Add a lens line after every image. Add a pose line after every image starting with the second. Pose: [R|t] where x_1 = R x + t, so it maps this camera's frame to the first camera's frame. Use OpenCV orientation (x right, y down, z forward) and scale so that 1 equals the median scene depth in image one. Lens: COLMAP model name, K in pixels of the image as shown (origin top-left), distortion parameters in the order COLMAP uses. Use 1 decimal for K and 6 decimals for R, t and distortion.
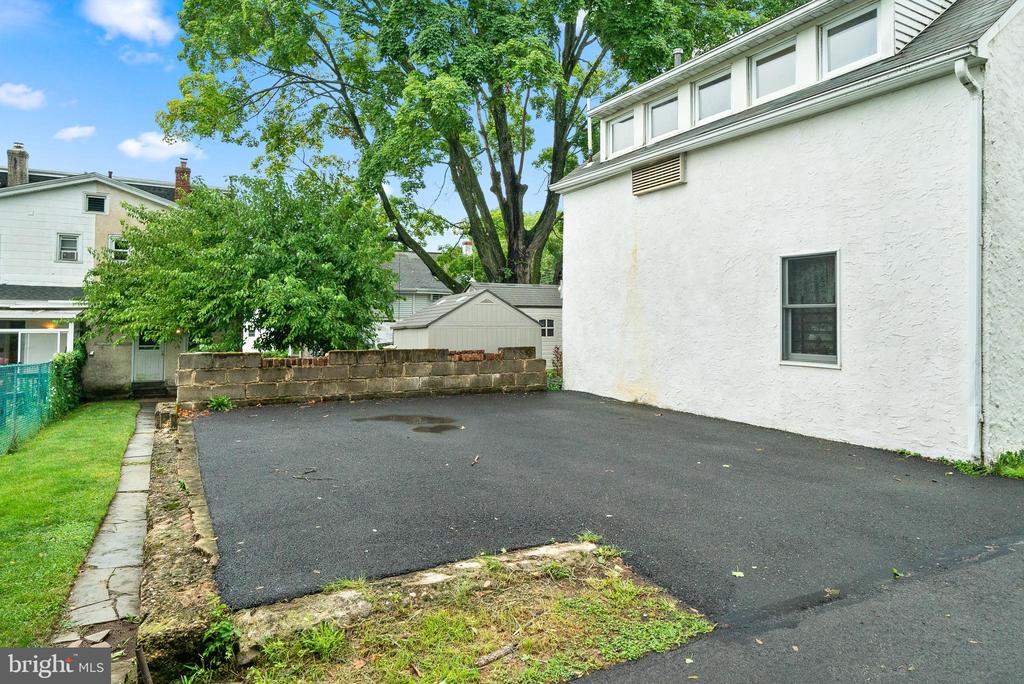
lens RADIAL K [[653.1, 0, 511.3], [0, 653.1, 341.2], [0, 0, 1]] dist [0.001612, 0.000713]
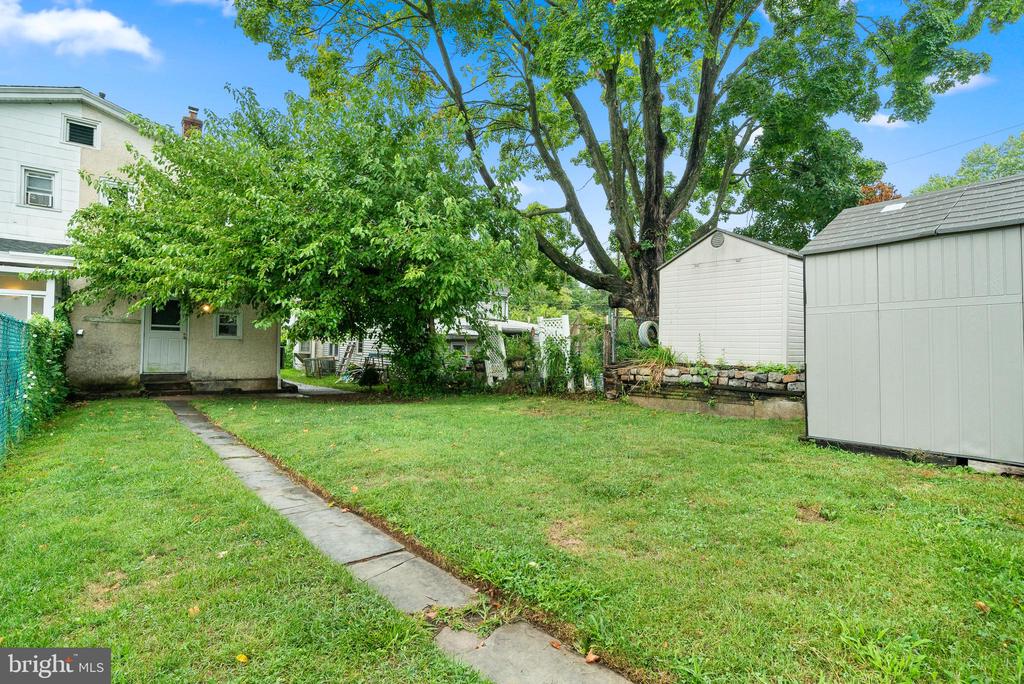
lens RADIAL K [[508.5, 0, 516.0], [0, 508.5, 365.1], [0, 0, 1]] dist [0.000618, -0.000246]
pose [[0.983902, 0.010204, 0.178416, -0.274741], [-0.013971, 0.999705, 0.019874, 0.036608], [-0.178160, -0.022046, 0.983754, 0.372222]]
